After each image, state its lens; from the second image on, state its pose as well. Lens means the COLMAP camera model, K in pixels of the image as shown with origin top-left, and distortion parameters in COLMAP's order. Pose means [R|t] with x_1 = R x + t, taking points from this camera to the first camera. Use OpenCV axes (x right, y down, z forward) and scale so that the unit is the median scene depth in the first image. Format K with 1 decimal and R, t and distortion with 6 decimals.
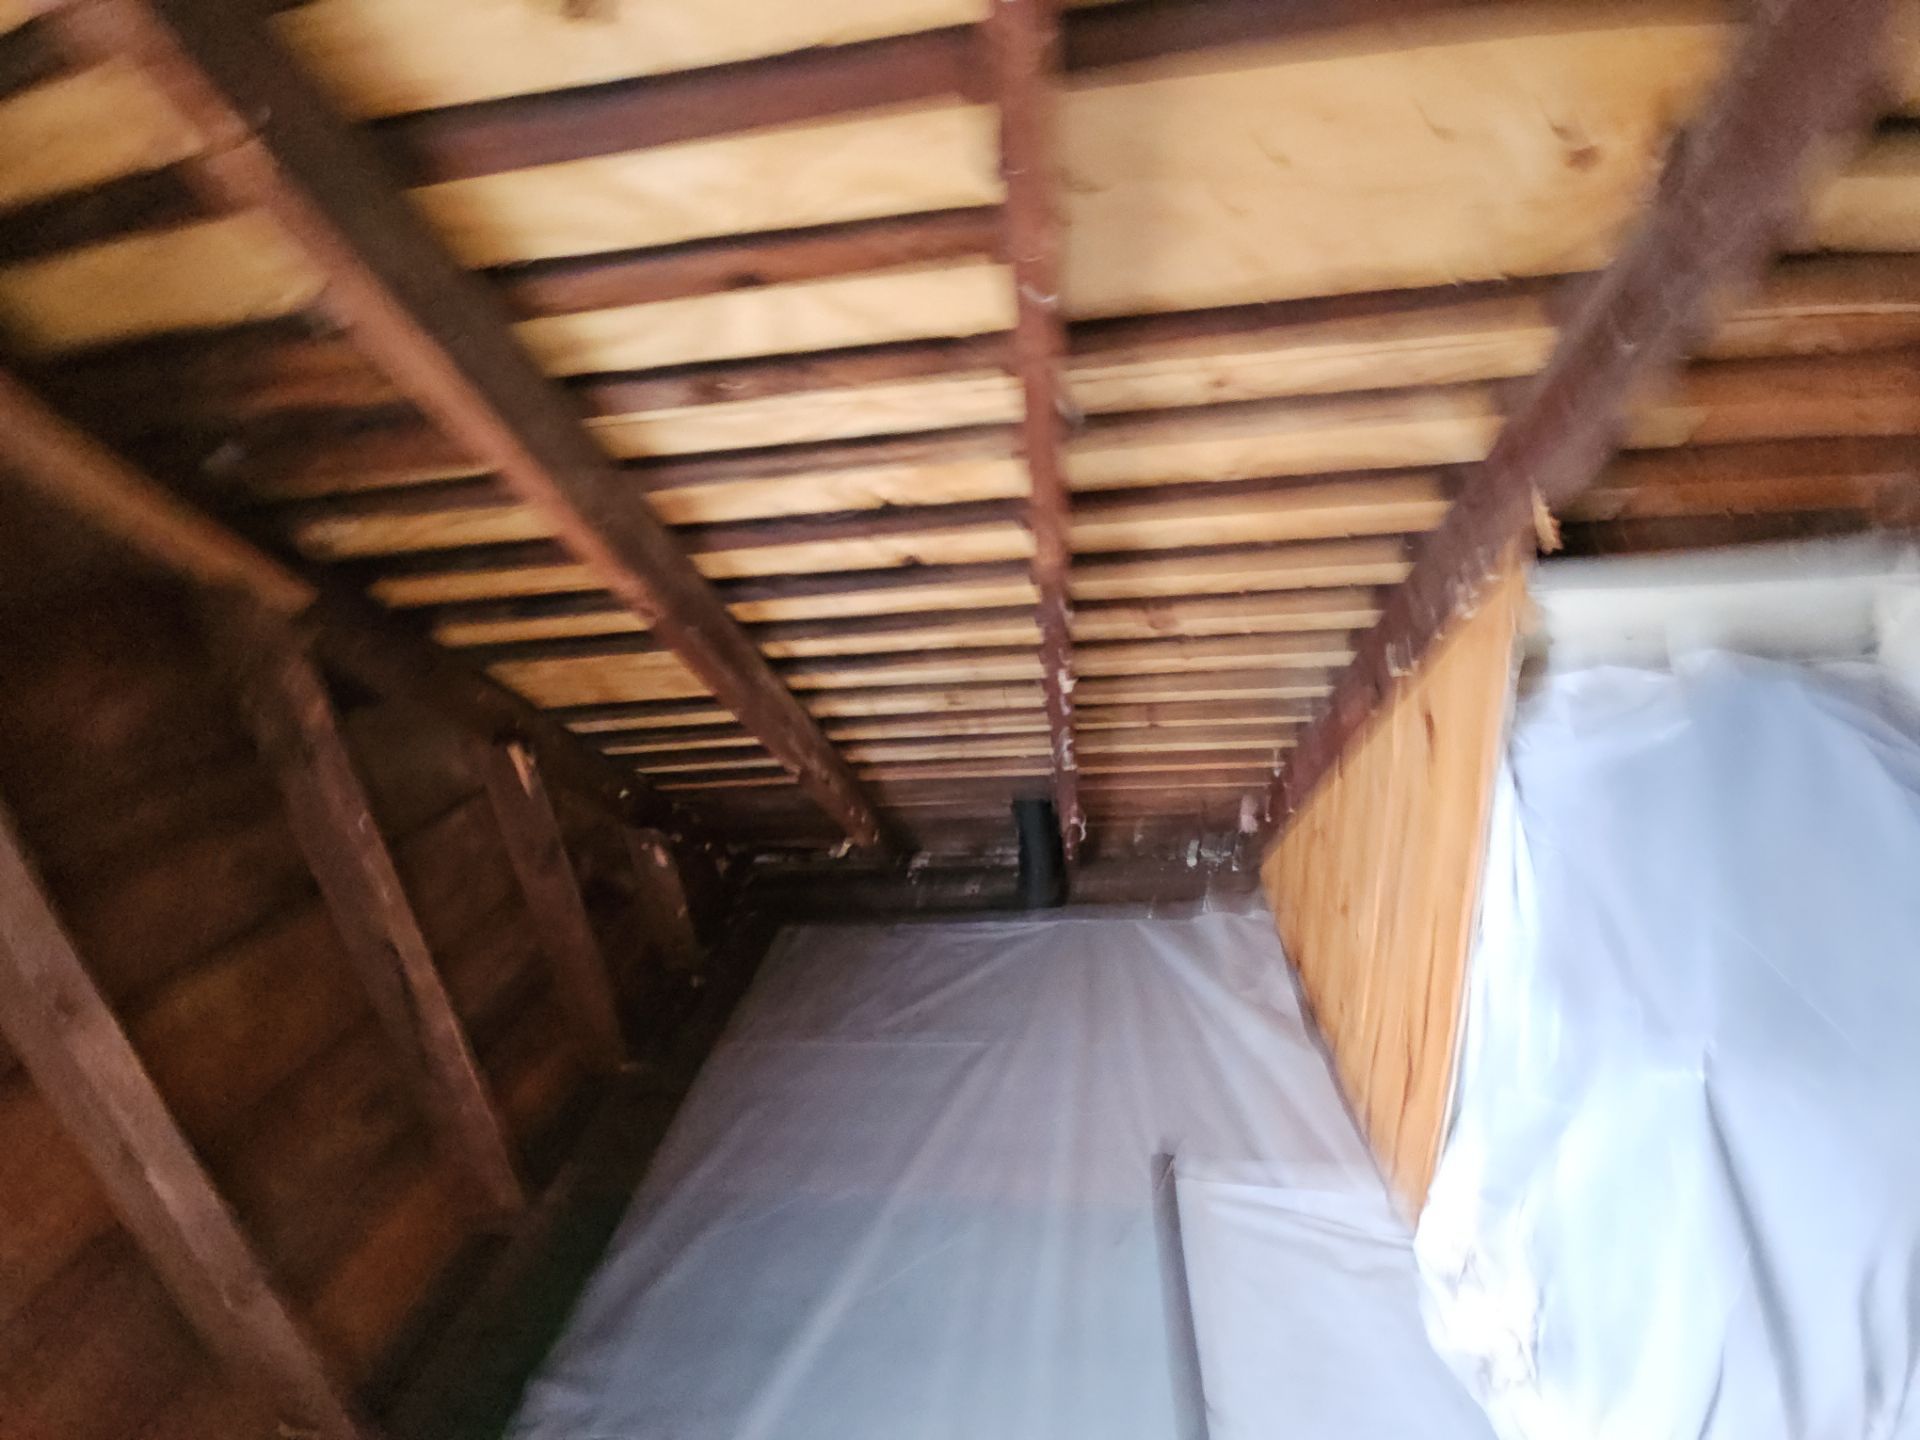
lens RADIAL K [[783.9, 0, 966.9], [0, 783.9, 716.0], [0, 0, 1]] dist [-0.001923, -0.000822]
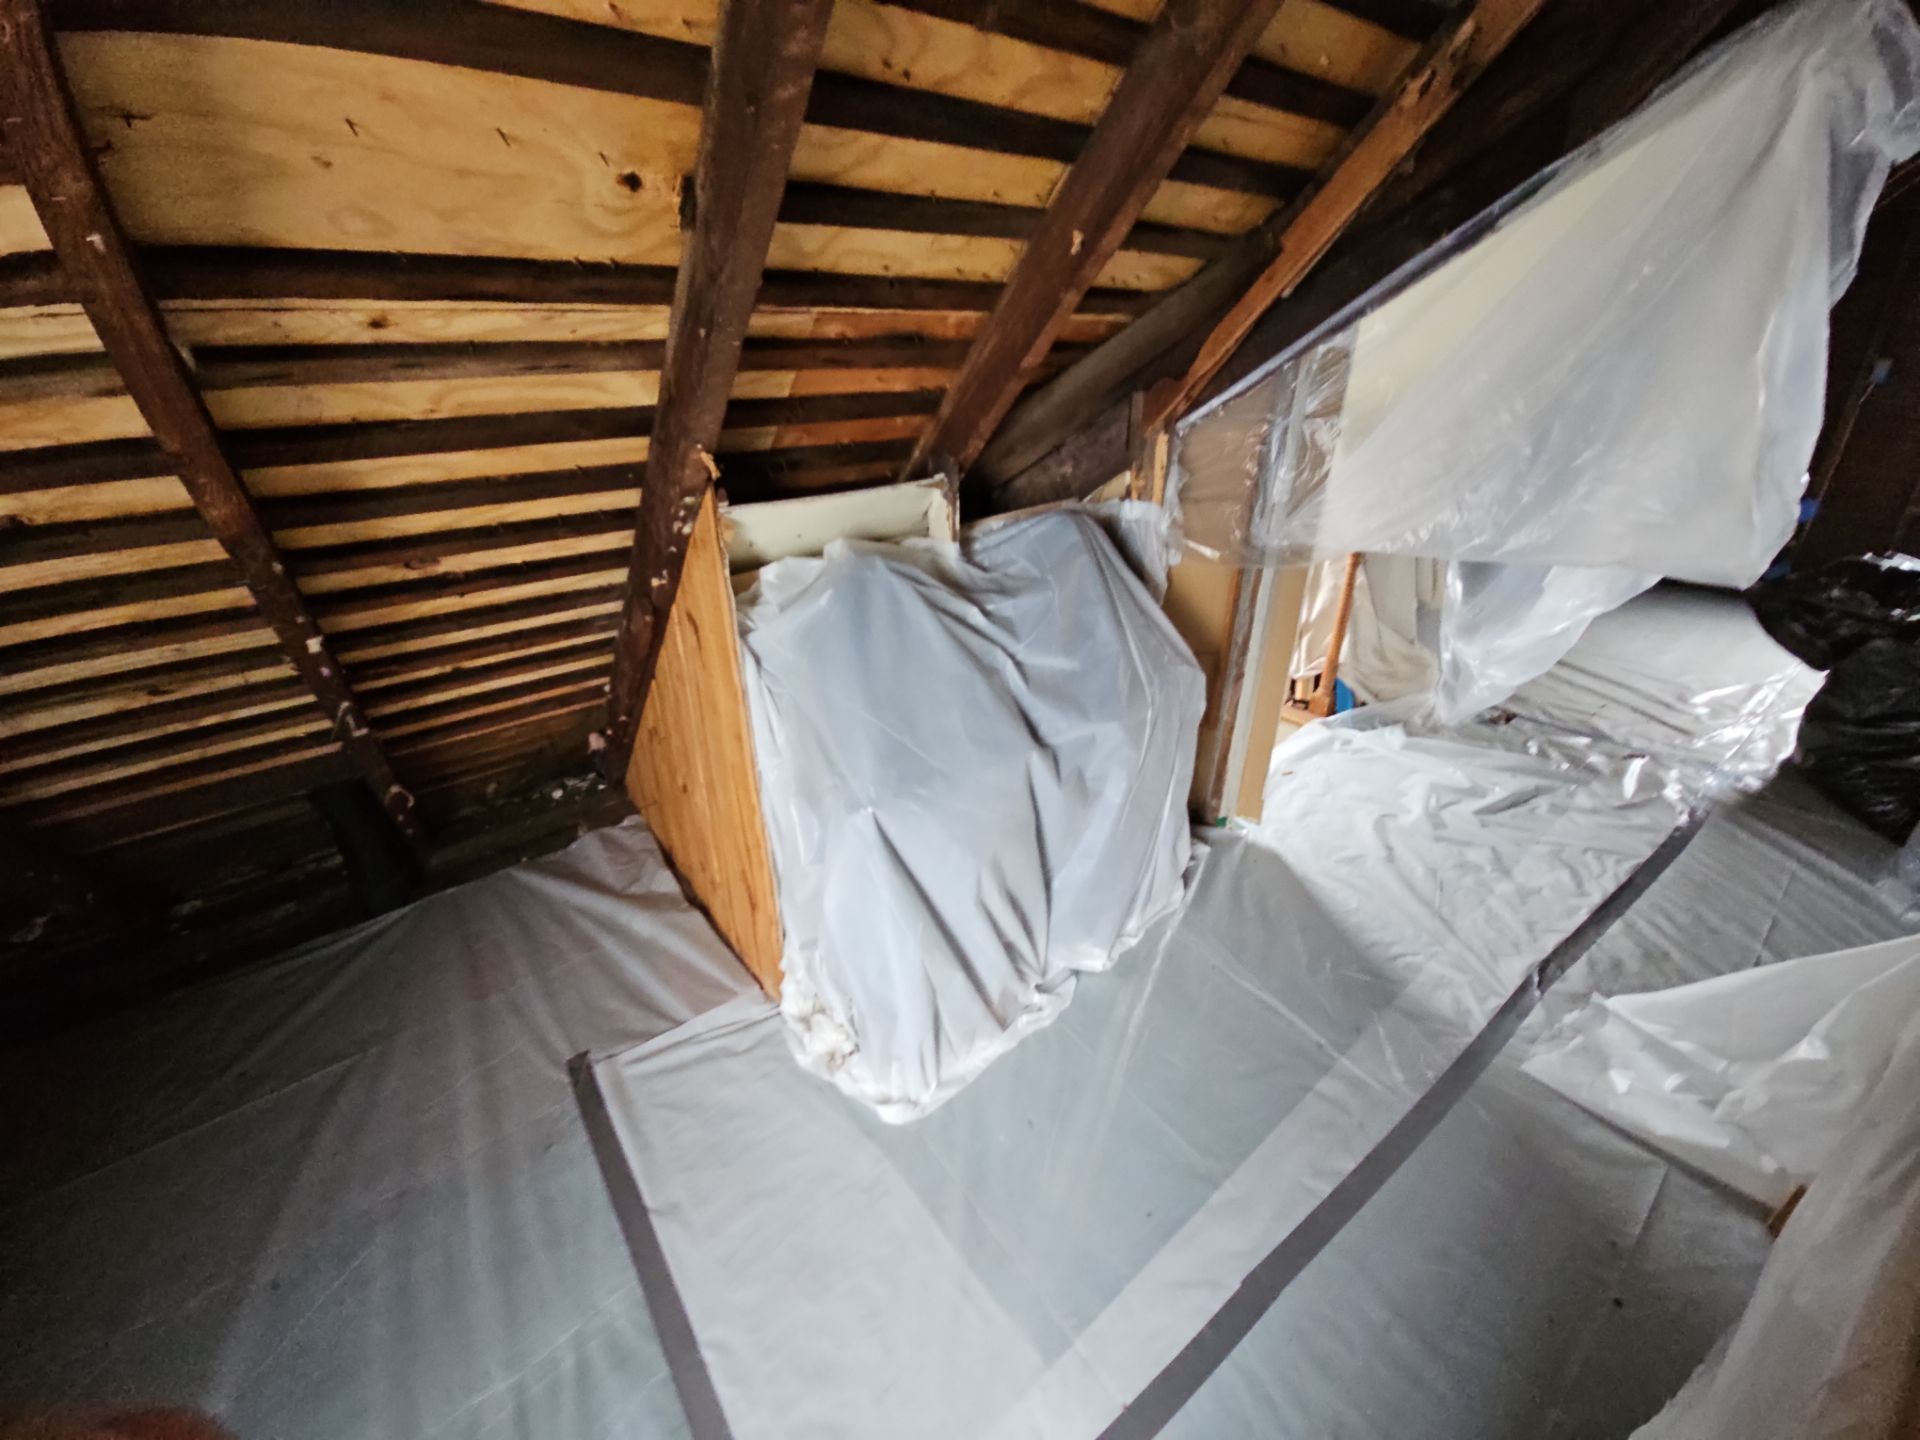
lens RADIAL K [[783.9, 0, 966.9], [0, 783.9, 716.0], [0, 0, 1]] dist [-0.001923, -0.000822]
pose [[0.709088, -0.253202, 0.658090, 0.046793], [0.178800, 0.967365, 0.179542, 0.007361], [-0.682074, -0.009645, 0.731220, -0.151853]]
